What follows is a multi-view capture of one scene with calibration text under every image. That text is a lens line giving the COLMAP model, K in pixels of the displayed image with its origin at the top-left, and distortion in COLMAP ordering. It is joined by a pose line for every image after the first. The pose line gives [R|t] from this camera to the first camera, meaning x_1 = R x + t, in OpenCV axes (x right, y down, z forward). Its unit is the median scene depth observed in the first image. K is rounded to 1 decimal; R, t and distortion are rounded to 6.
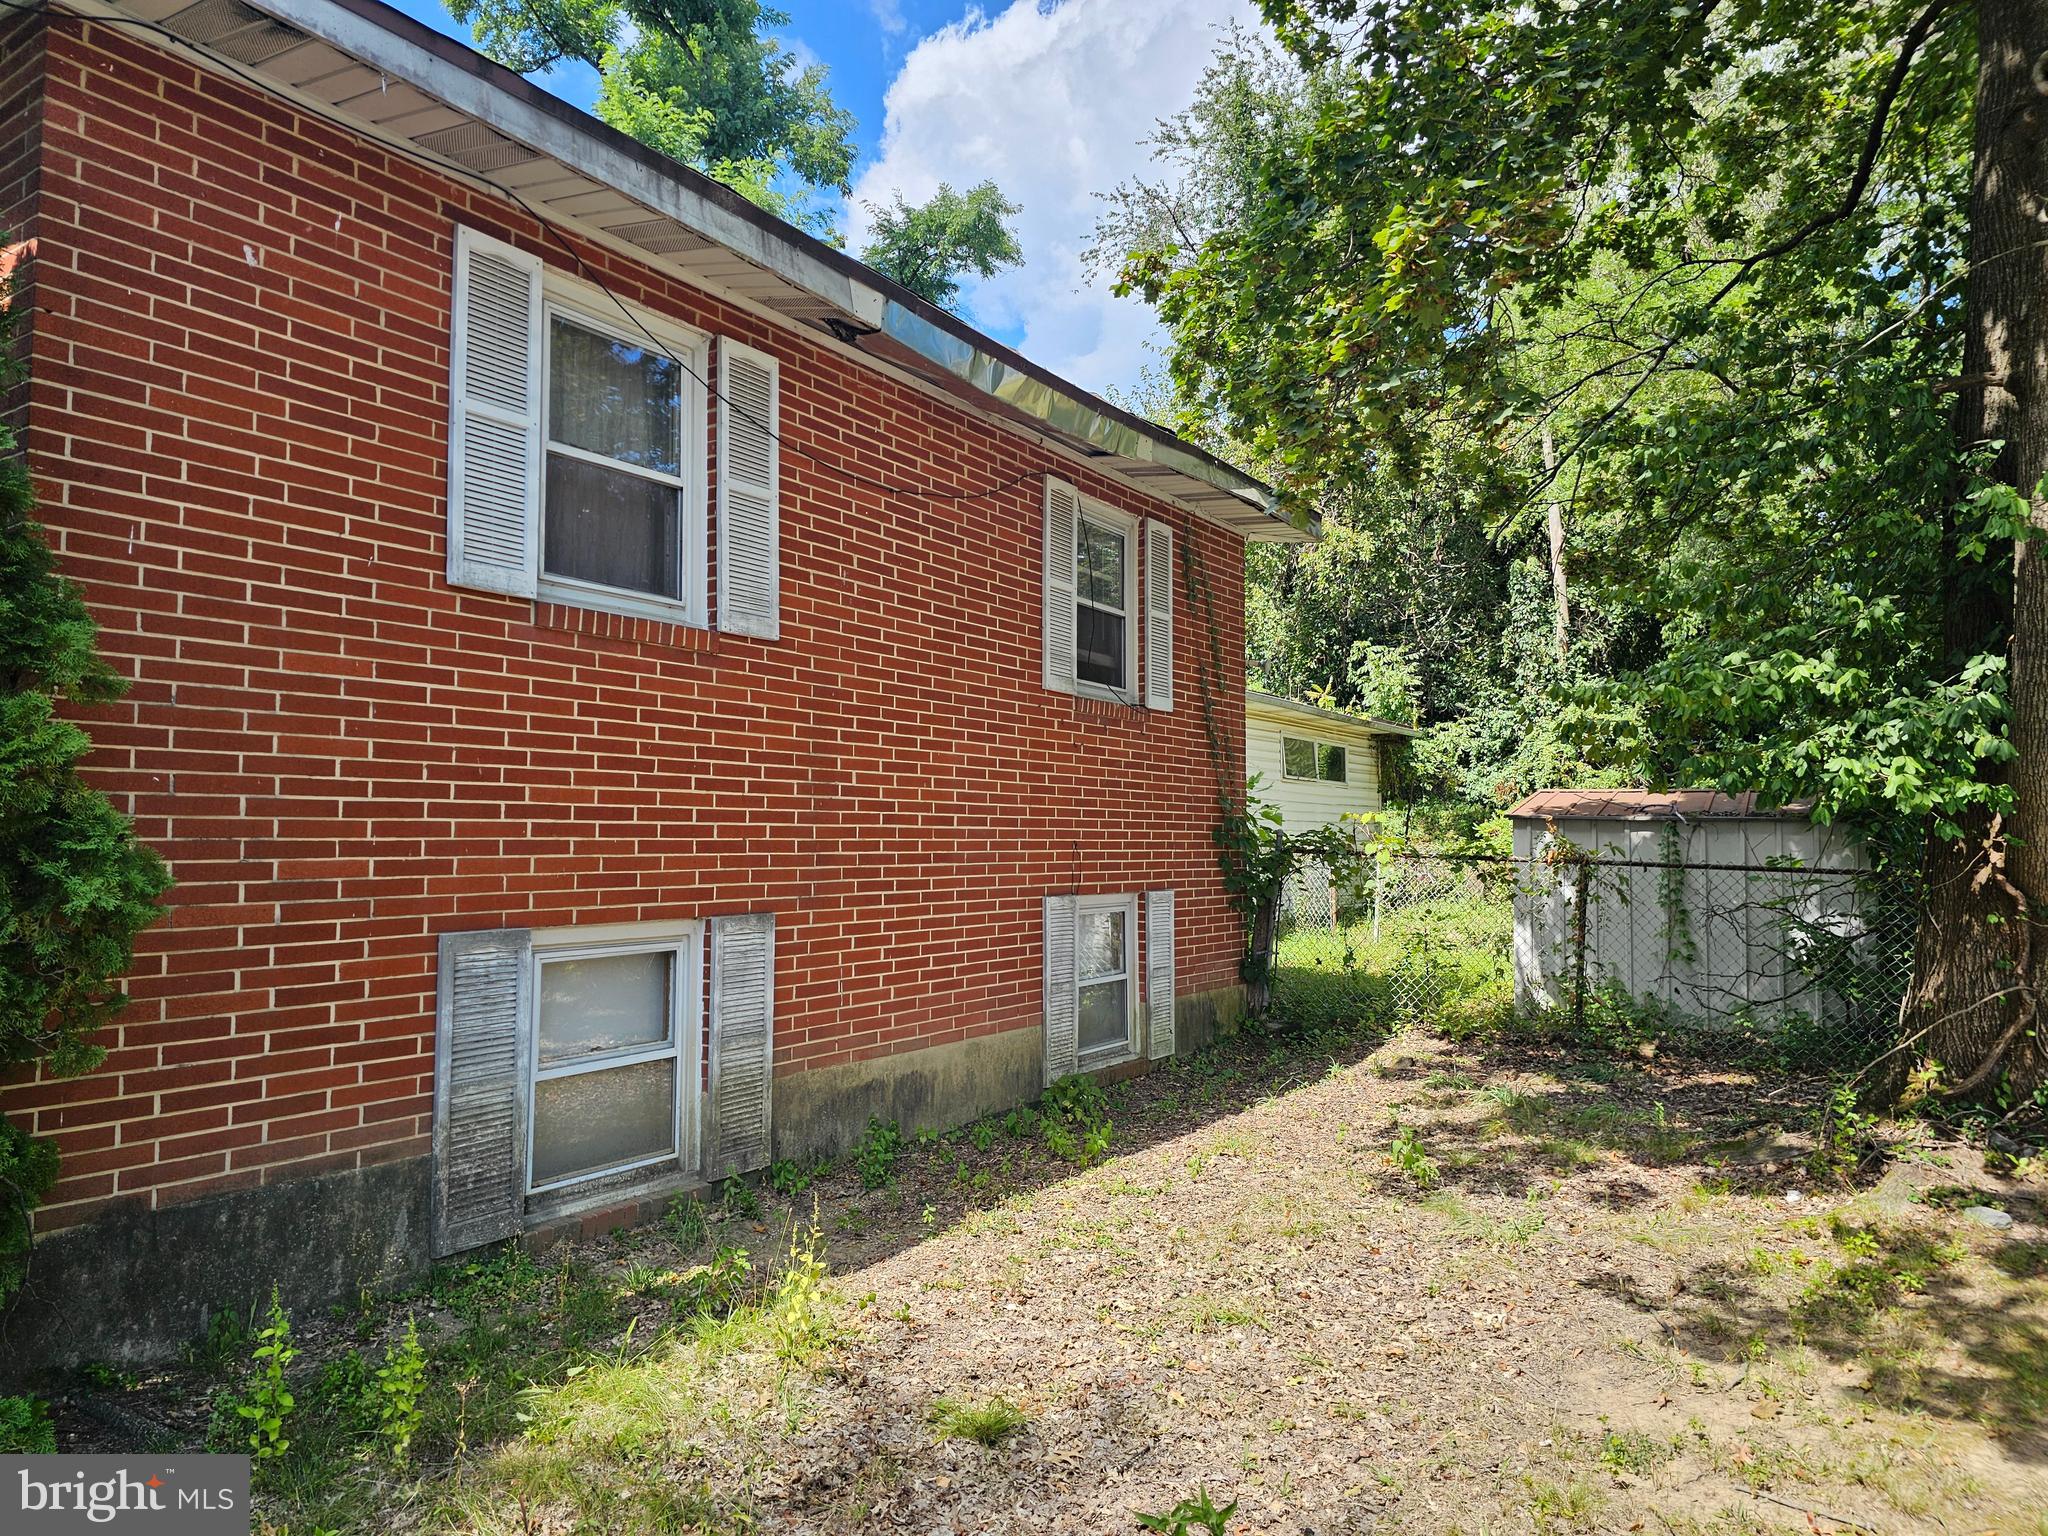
lens RADIAL K [[1378.1, 0, 1017.0], [0, 1378.1, 758.0], [0, 0, 1]] dist [0.028383, -0.012751]
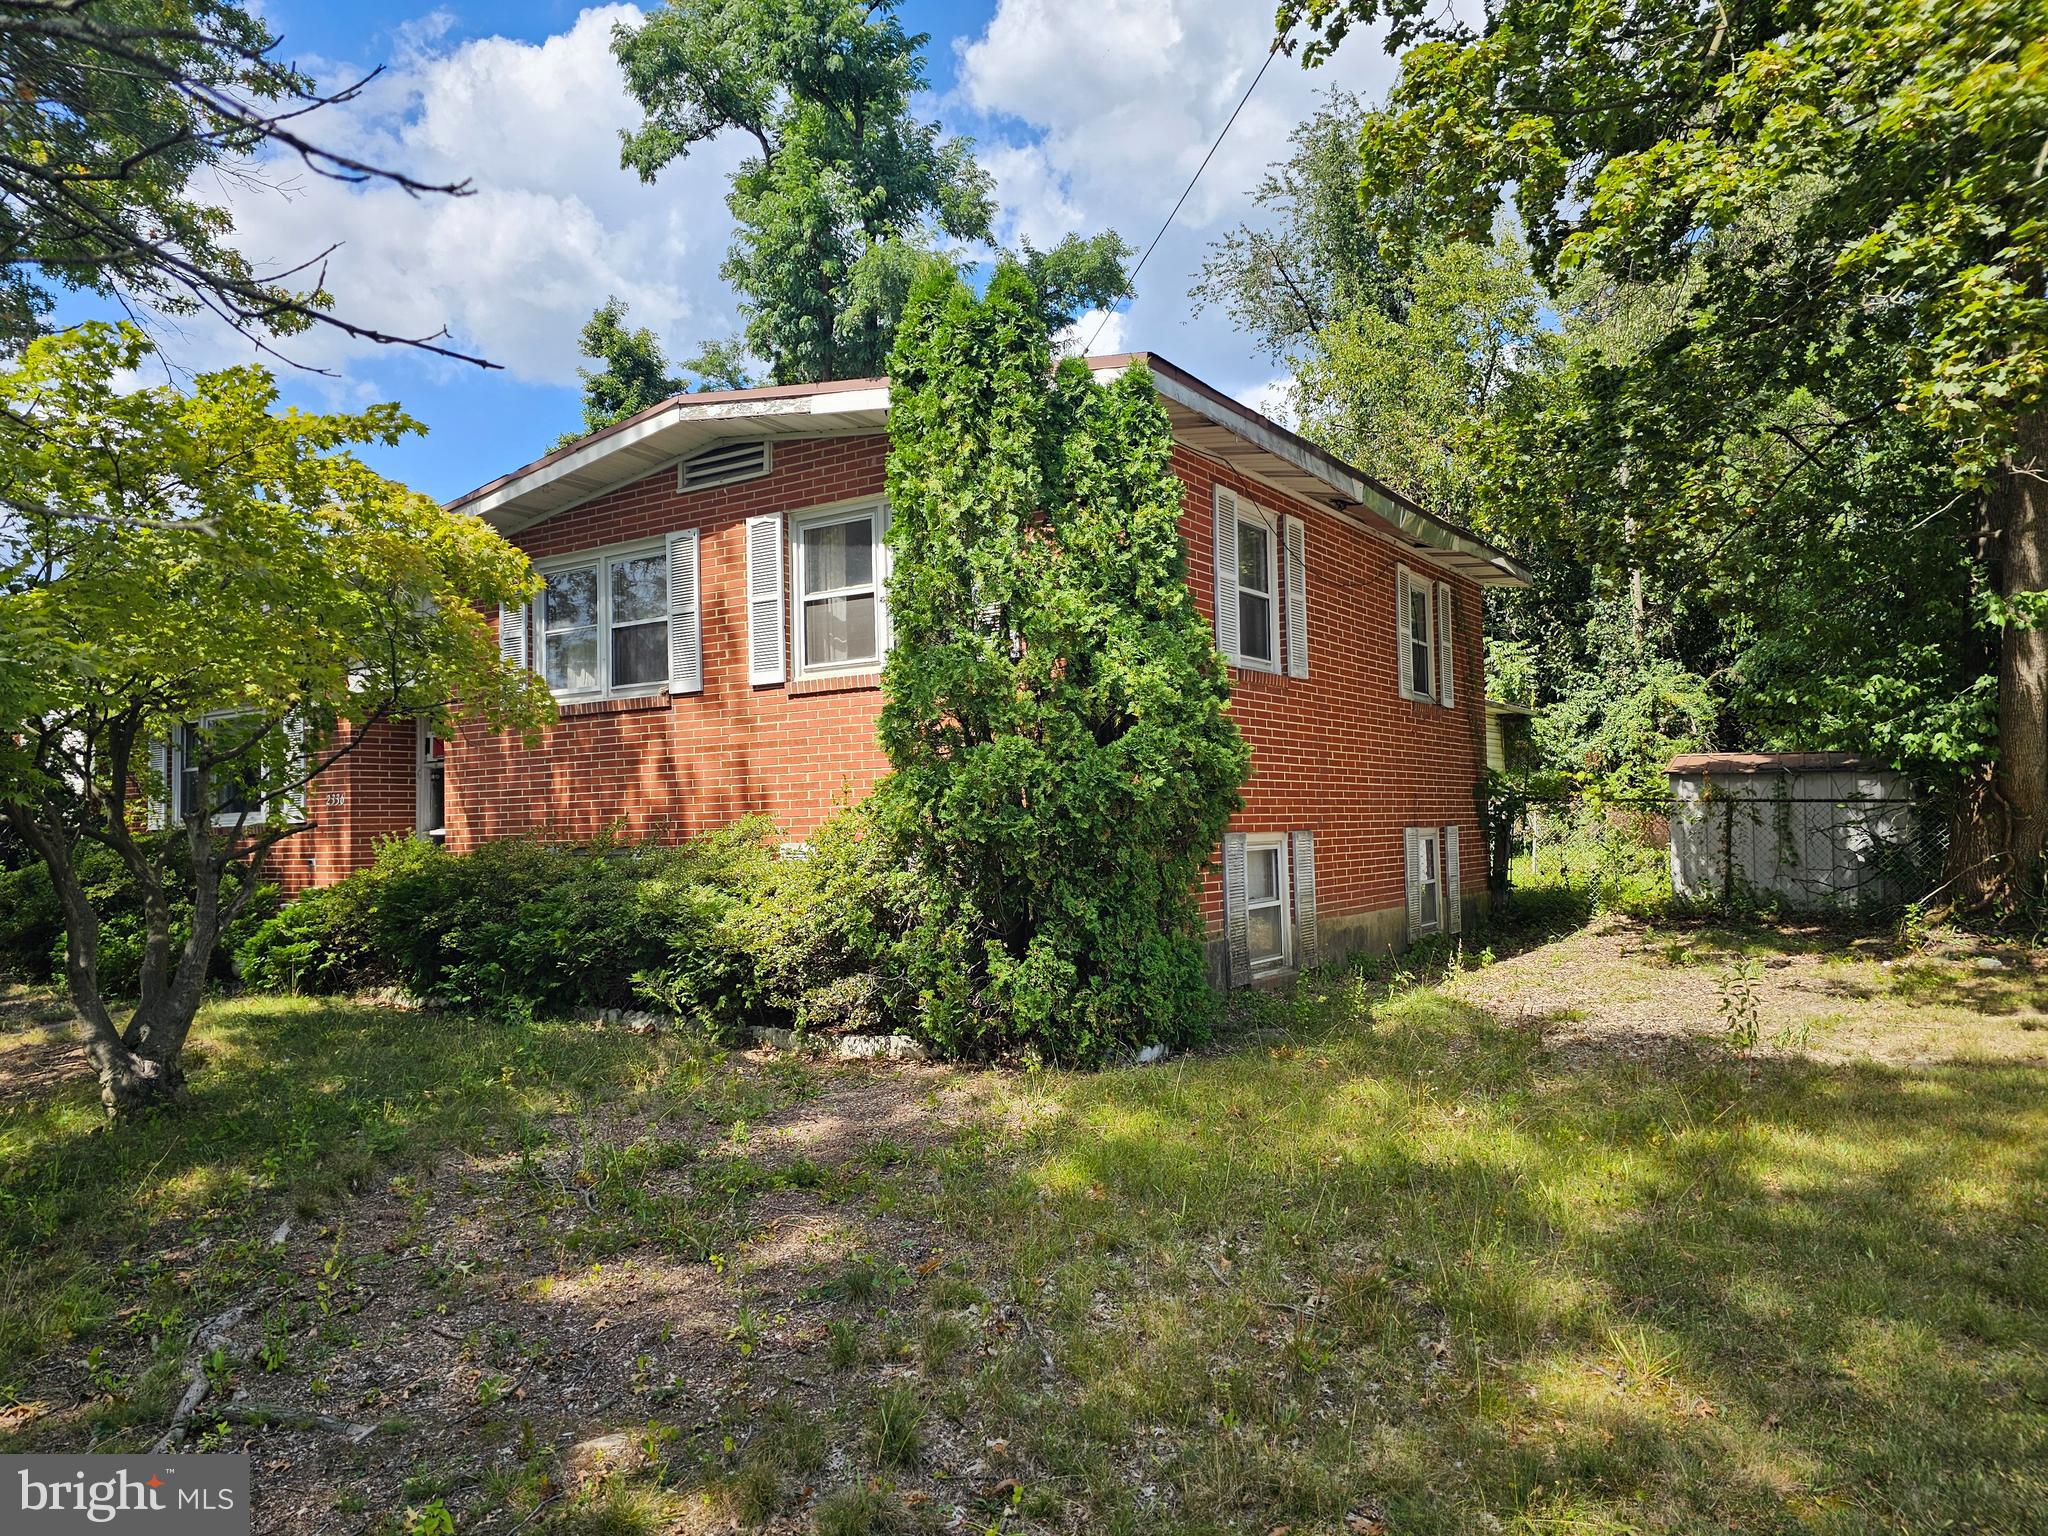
lens RADIAL K [[1378.1, 0, 1027.3], [0, 1378.1, 777.2], [0, 0, 1]] dist [0.028383, -0.012751]
pose [[0.999751, -0.022232, -0.002110, -0.334864], [0.022283, 0.999354, 0.028189, -0.010550], [0.001482, -0.028229, 0.999600, -0.496376]]
